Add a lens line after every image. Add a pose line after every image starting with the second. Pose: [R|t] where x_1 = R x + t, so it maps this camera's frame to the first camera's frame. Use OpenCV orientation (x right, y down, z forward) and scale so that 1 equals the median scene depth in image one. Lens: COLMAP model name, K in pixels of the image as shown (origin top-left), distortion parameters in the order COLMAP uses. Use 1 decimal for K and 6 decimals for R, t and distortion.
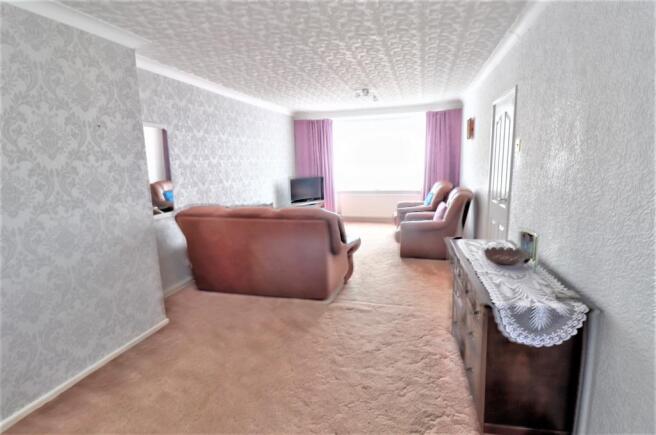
lens RADIAL K [[324.3, 0, 328.0], [0, 324.3, 217.5], [0, 0, 1]] dist [-0.000004, 0.203255]
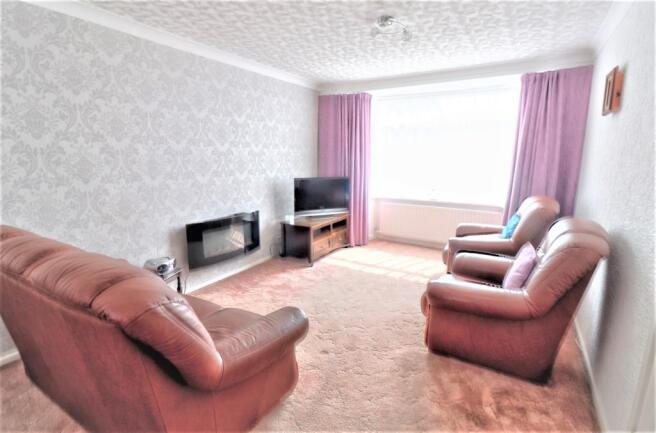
lens RADIAL K [[315.8, 0, 328.0], [0, 315.8, 216.5], [0, 0, 1]] dist [-0.002794, -0.000576]
pose [[0.957706, 0.086170, -0.274543, 0.147149], [-0.081730, 0.996272, 0.027595, -0.059613], [0.275897, -0.003989, 0.961179, 0.367700]]
